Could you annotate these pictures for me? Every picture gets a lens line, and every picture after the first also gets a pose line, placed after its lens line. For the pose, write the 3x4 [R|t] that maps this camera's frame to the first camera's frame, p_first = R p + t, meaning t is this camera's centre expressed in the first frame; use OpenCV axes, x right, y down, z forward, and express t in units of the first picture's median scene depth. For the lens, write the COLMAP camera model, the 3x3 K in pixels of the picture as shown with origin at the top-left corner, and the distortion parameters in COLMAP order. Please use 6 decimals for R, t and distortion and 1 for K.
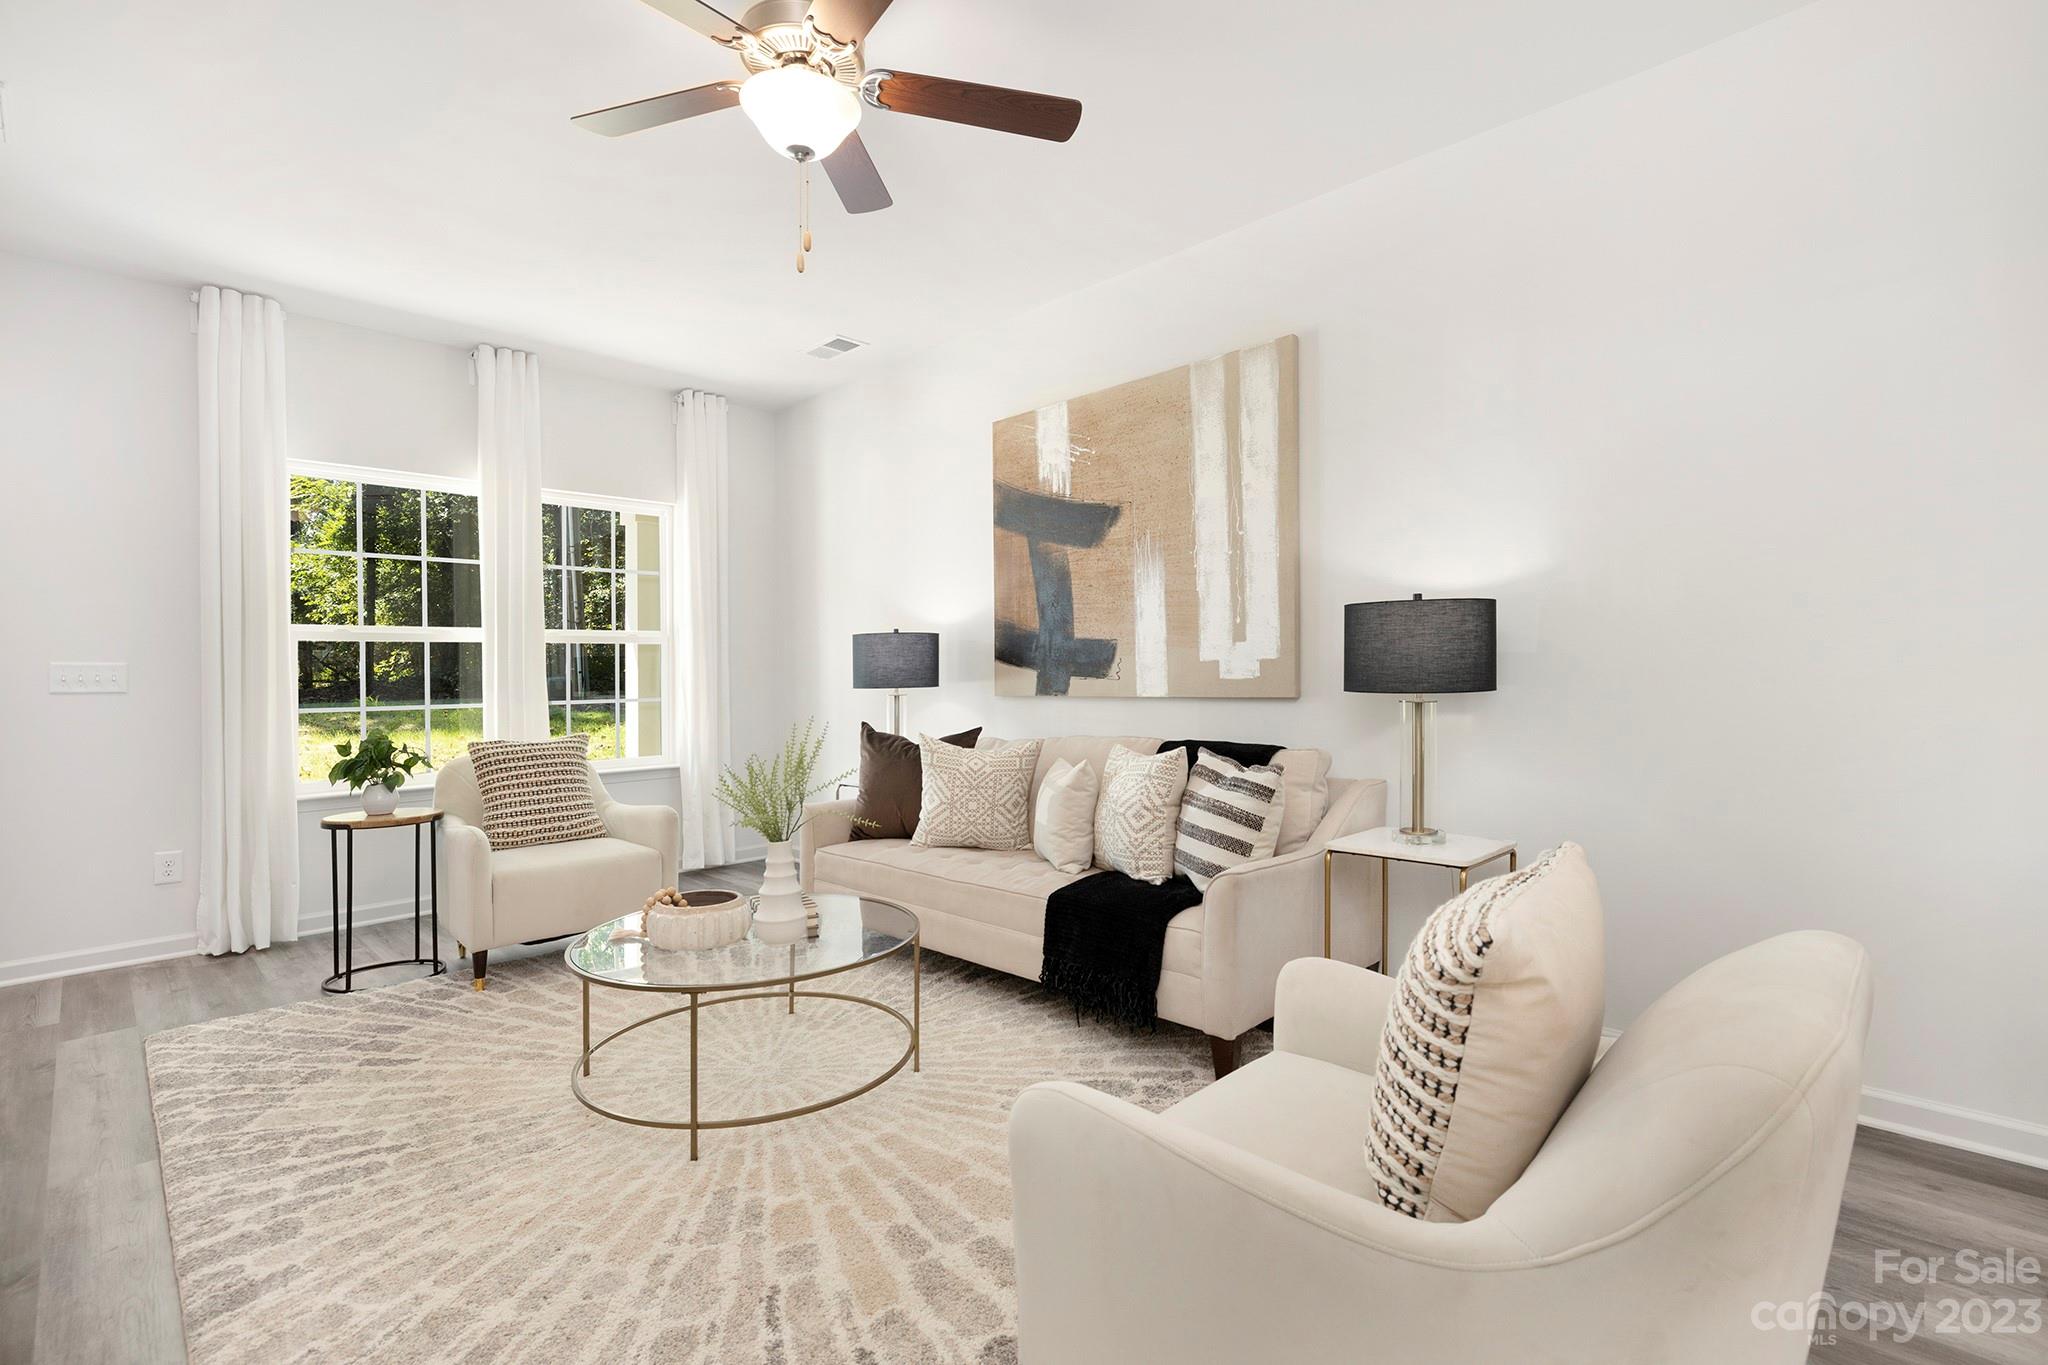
lens RADIAL K [[938.7, 0, 1021.7], [0, 938.7, 684.2], [0, 0, 1]] dist [-0.002909, 0.000370]
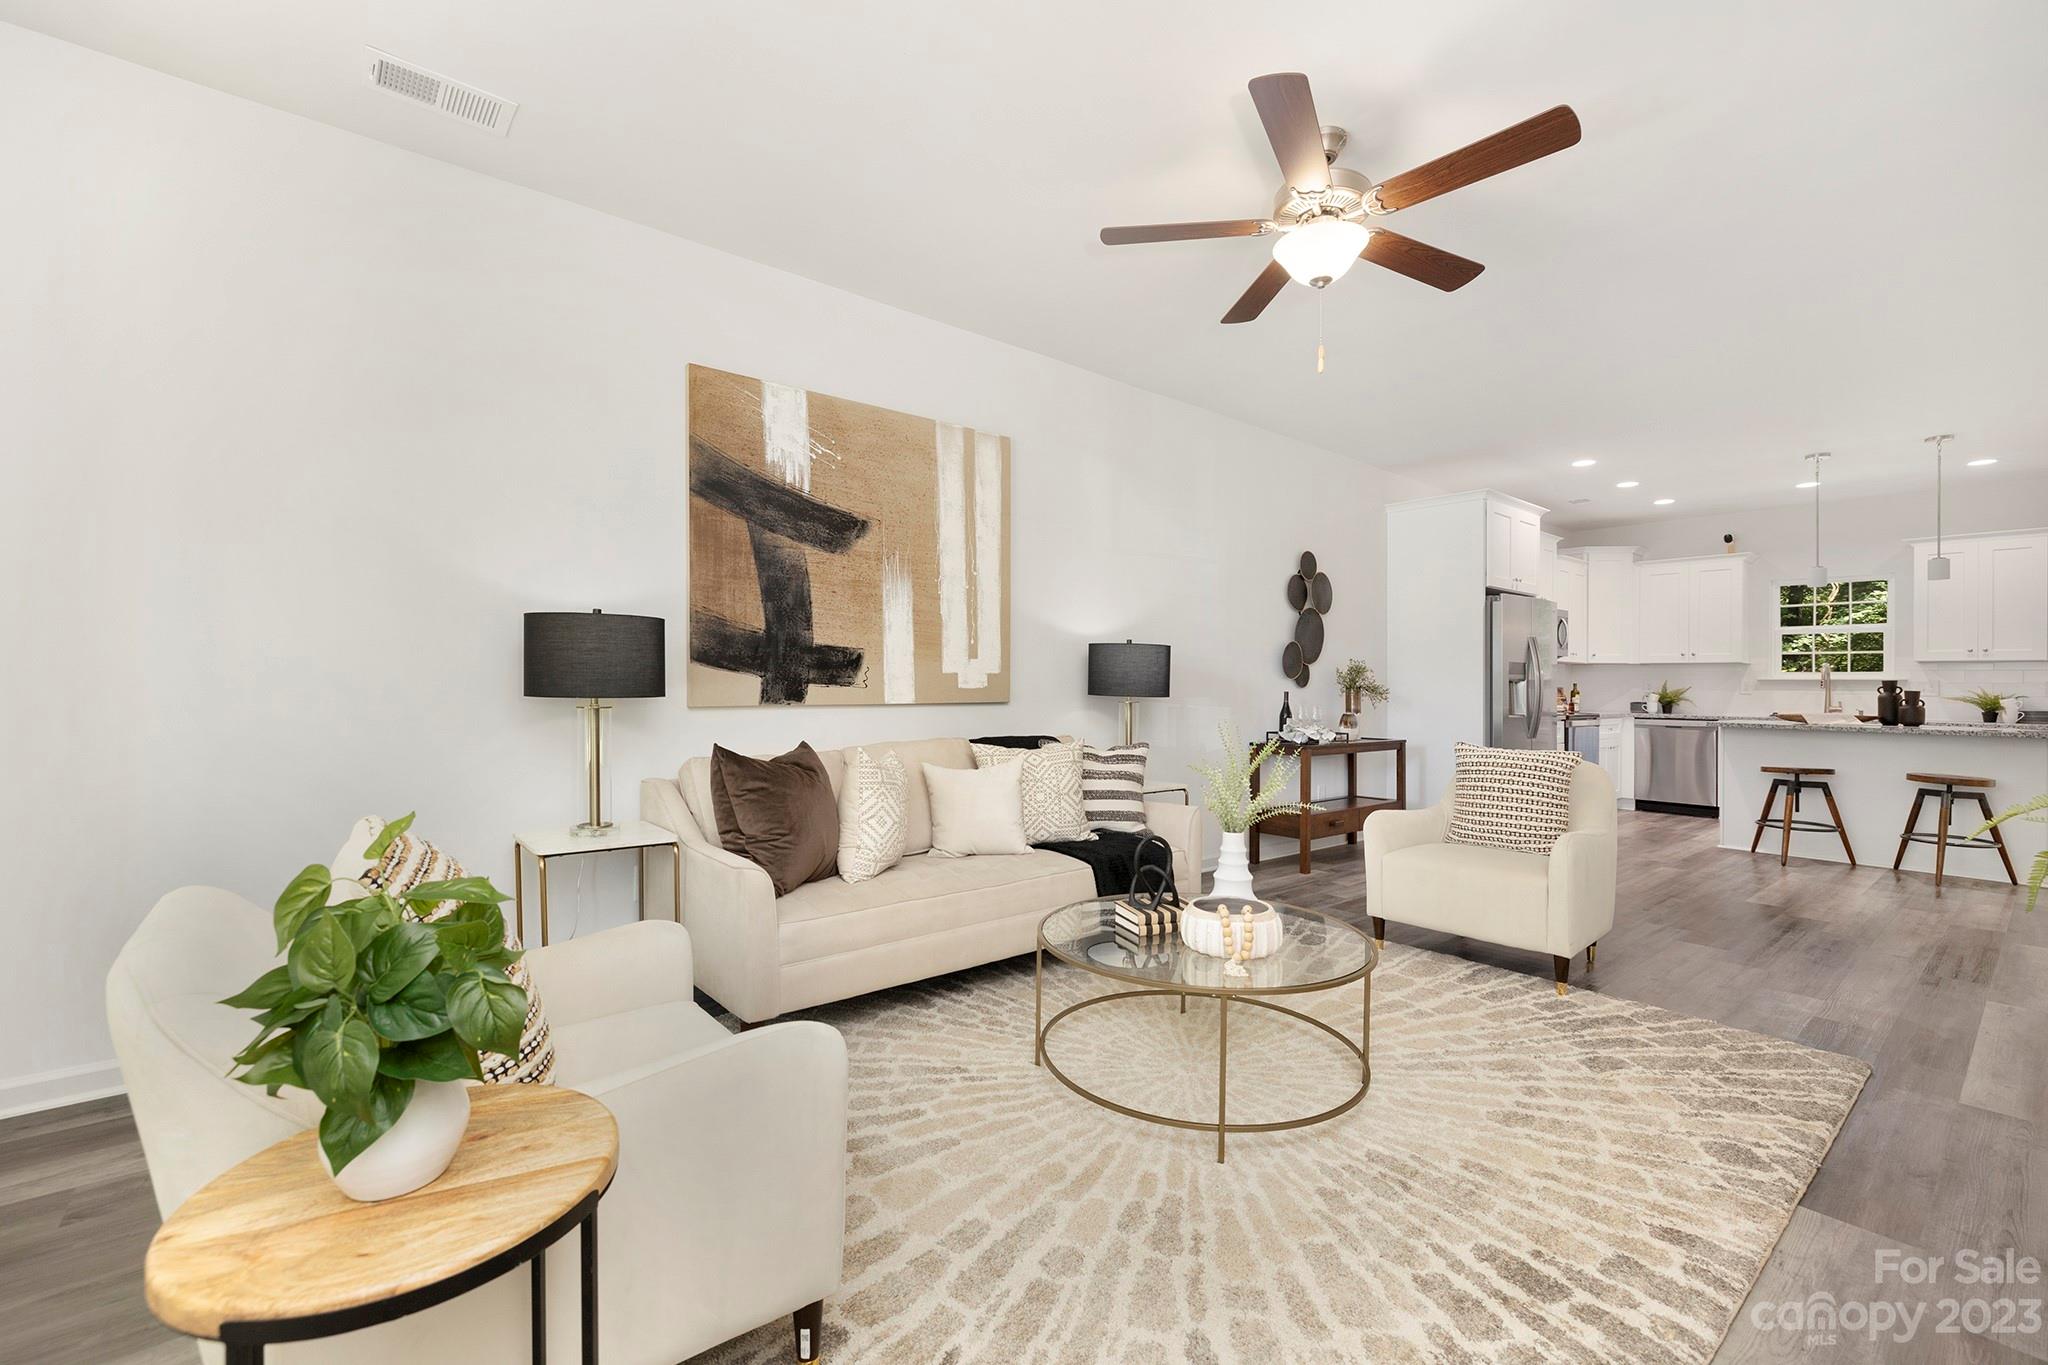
lens RADIAL K [[869.4, 0, 1013.6], [0, 869.4, 693.6], [0, 0, 1]] dist [-0.000573, 0.000327]
pose [[0.099855, -0.000685, 0.995002, -0.878282], [-0.000999, 0.999999, 0.000789, 0.000860], [-0.995001, -0.001072, 0.099855, 0.776930]]
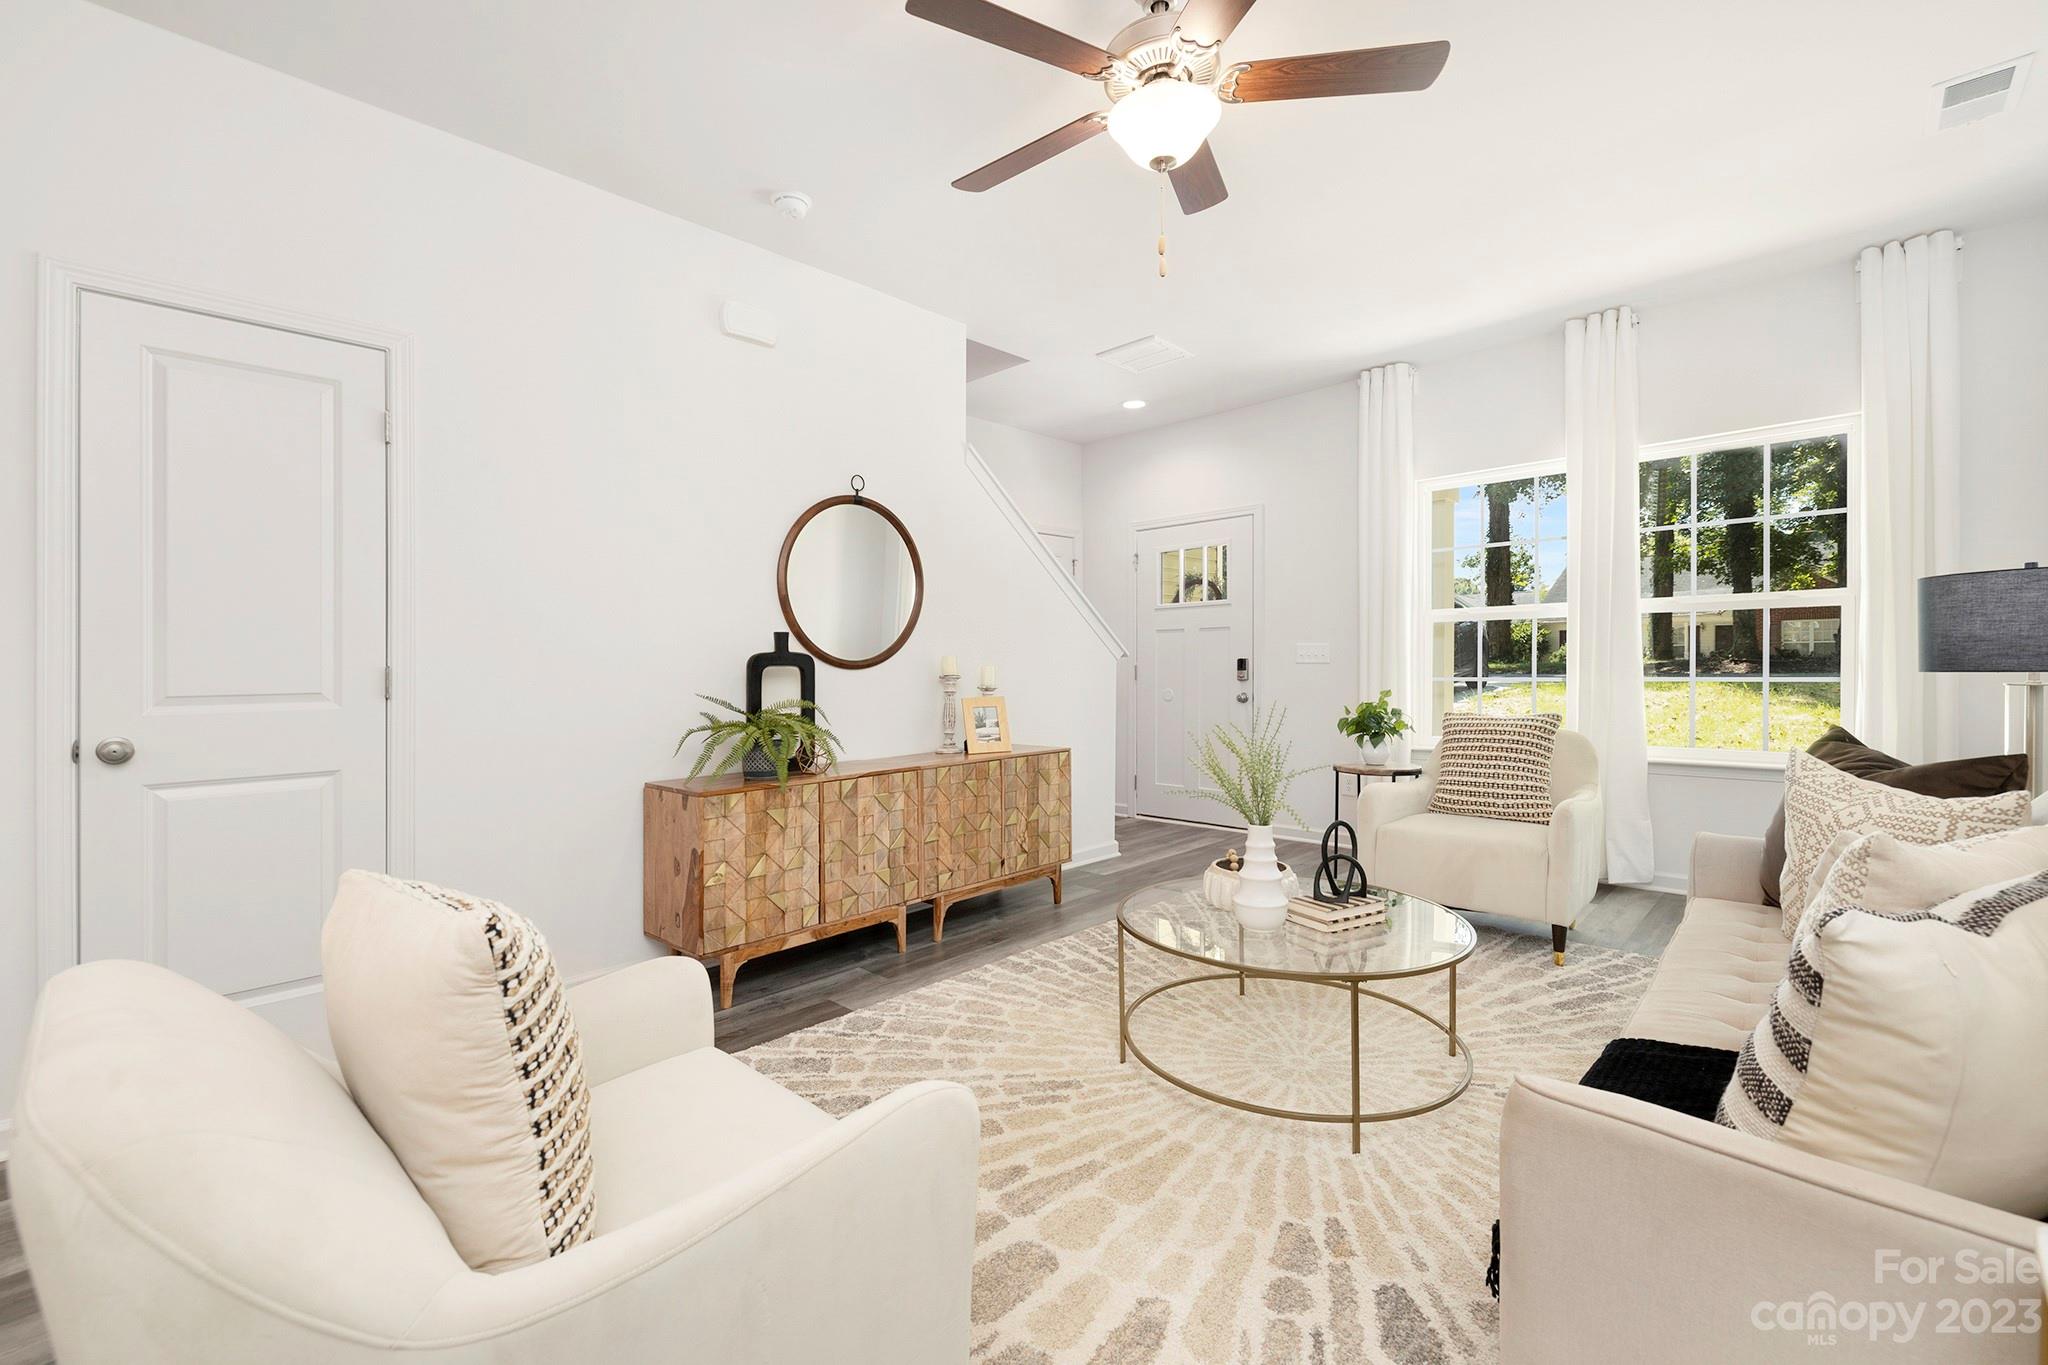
lens RADIAL K [[869.4, 0, 1008.3], [0, 869.4, 646.7], [0, 0, 1]] dist [-0.000573, 0.000327]
pose [[0.004140, -0.004646, -0.999981, 0.441587], [0.002885, 0.999985, -0.004634, -0.012122], [0.999987, -0.002866, 0.004154, 0.492000]]
